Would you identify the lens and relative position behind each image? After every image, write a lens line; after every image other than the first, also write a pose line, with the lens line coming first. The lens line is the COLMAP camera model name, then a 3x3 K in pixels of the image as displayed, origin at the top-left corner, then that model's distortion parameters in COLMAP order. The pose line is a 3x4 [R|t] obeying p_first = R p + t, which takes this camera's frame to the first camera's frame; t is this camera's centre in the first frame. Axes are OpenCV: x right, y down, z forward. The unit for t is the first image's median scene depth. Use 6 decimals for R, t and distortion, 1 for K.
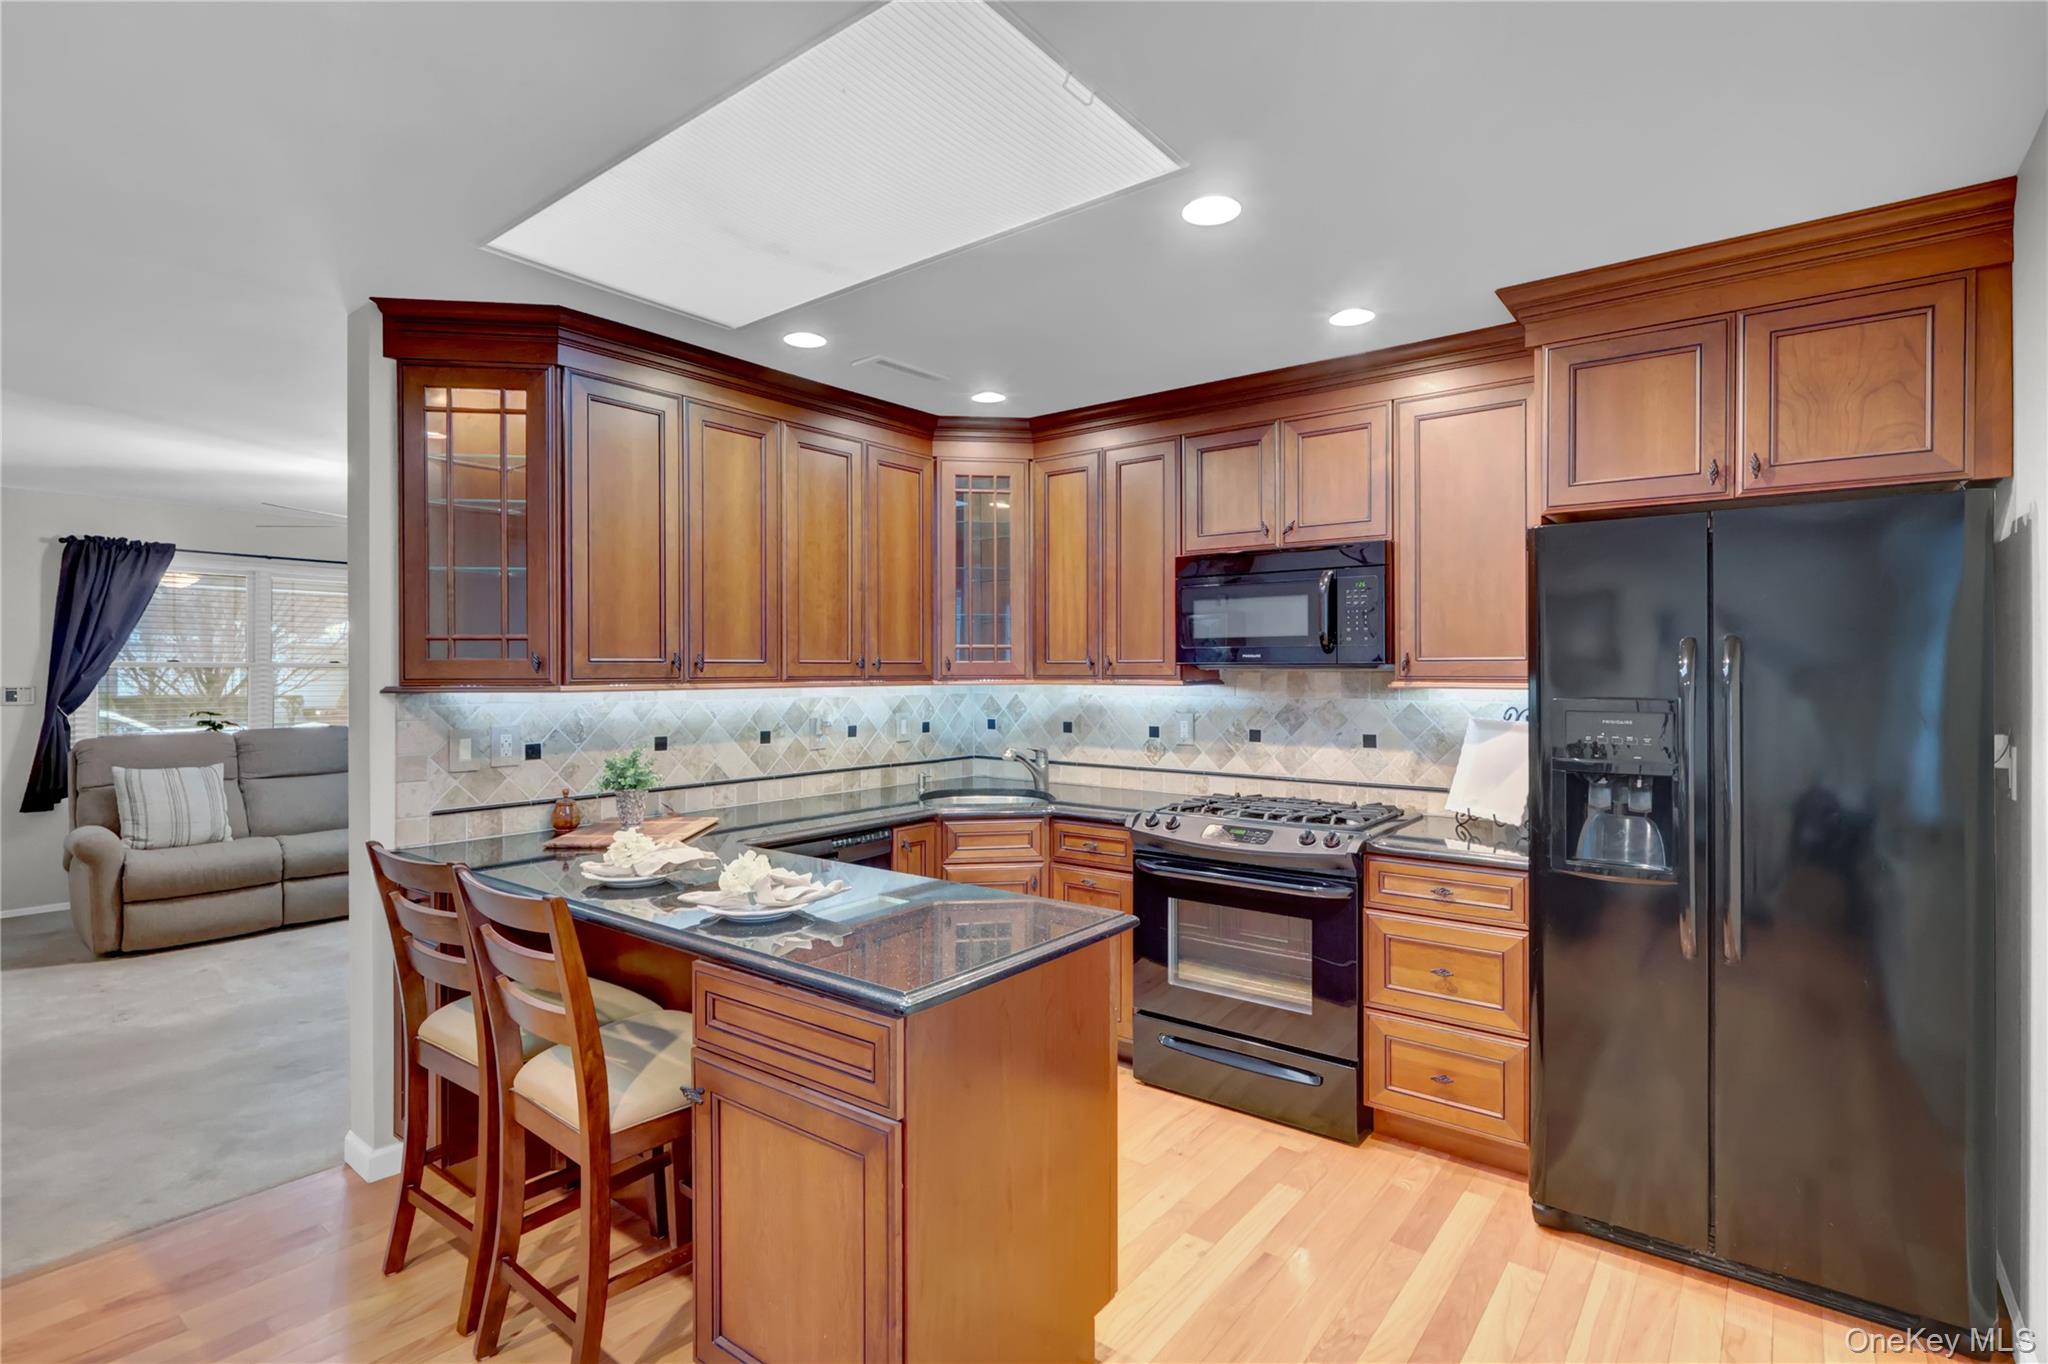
lens RADIAL K [[972.0, 0, 1044.5], [0, 972.0, 674.1], [0, 0, 1]] dist [-0.000851, -0.000577]
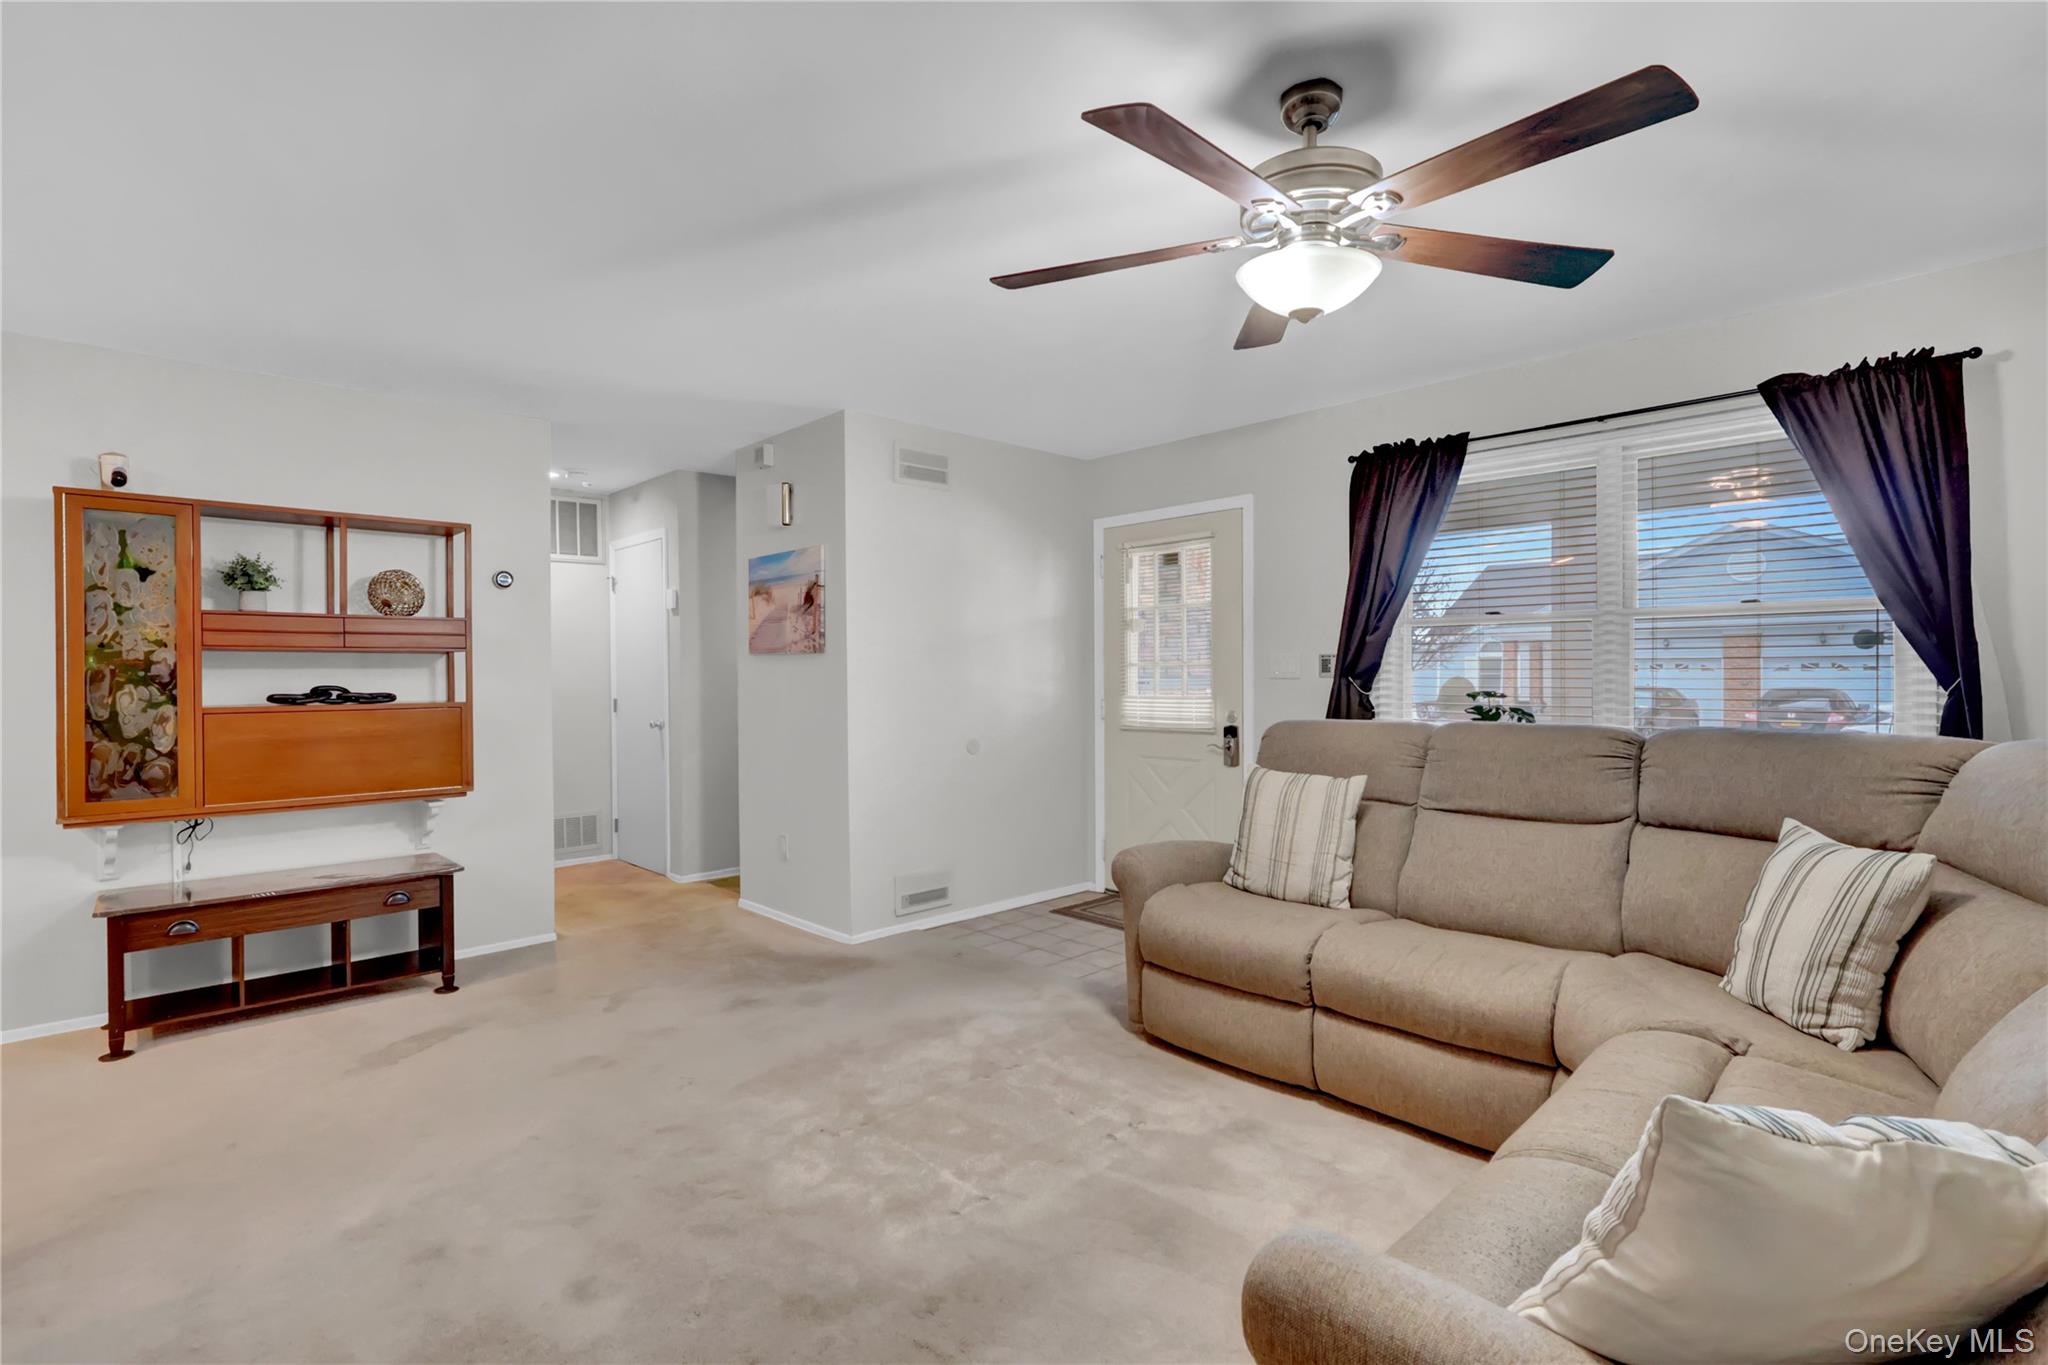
lens RADIAL K [[972.0, 0, 1024.4], [0, 972.0, 668.8], [0, 0, 1]] dist [-0.000851, -0.000577]
pose [[-0.157048, -0.003683, -0.987584, -0.346387], [0.001753, 0.999990, -0.004008, 0.044395], [0.987589, -0.002361, -0.157040, 1.354743]]
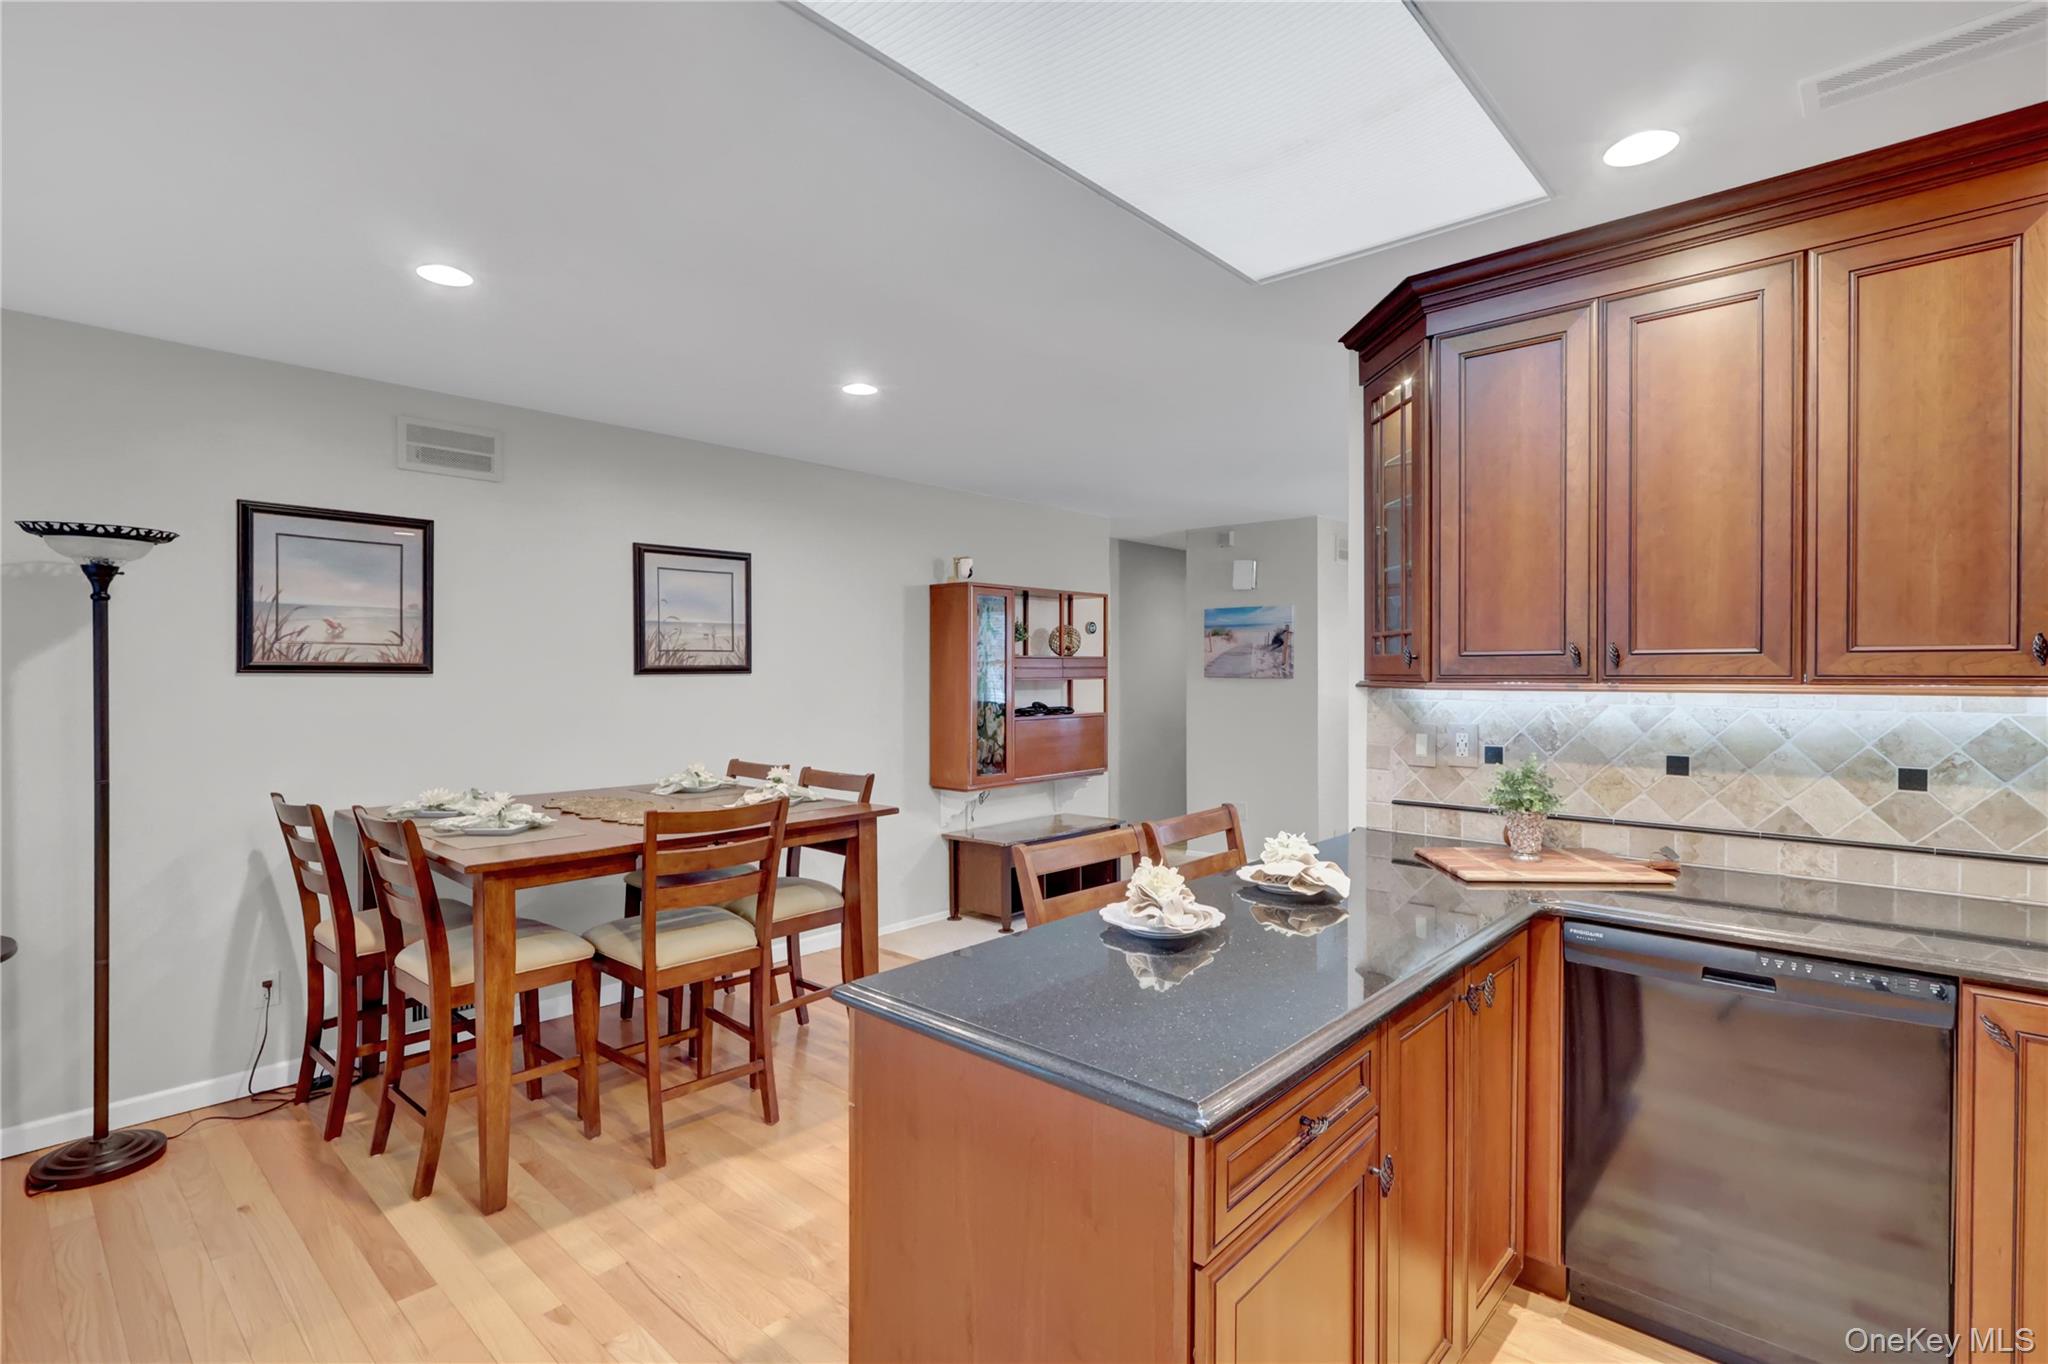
lens RADIAL K [[972.0, 0, 1020.1], [0, 972.0, 677.5], [0, 0, 1]] dist [-0.000851, -0.000577]
pose [[-0.101559, 0.009483, -0.994784, 0.364344], [-0.002220, 0.999950, 0.009758, -0.000708], [0.994827, 0.003199, -0.101533, 0.554198]]
